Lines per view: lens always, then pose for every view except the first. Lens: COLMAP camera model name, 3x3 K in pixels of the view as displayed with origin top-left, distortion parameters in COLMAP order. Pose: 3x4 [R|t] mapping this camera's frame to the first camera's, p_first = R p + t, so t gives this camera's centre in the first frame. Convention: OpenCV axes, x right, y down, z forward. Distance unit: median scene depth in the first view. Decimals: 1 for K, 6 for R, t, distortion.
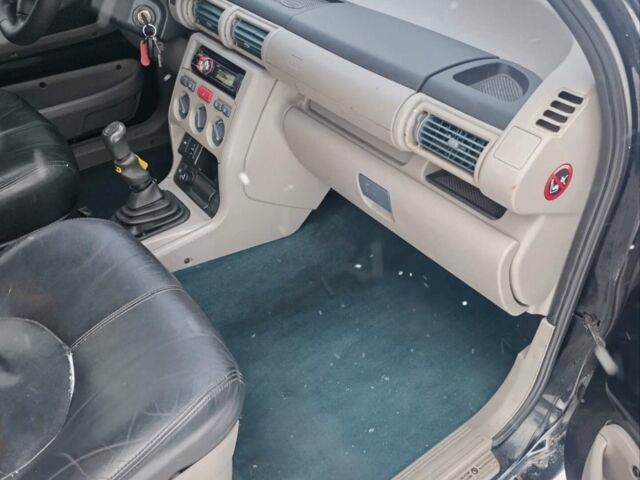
lens RADIAL K [[571.8, 0, 320.0], [0, 571.8, 240.0], [0, 0, 1]] dist [0.067963, -0.088520]
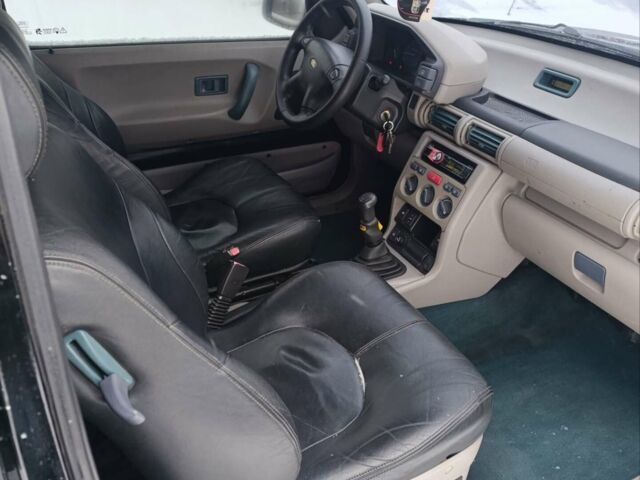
lens RADIAL K [[571.8, 0, 320.0], [0, 571.8, 240.0], [0, 0, 1]] dist [0.067963, -0.088520]
pose [[0.986649, 0.111295, -0.118903, -0.287353], [-0.125926, 0.984311, -0.123588, 0.074224], [0.103283, 0.136911, 0.985184, -0.272915]]
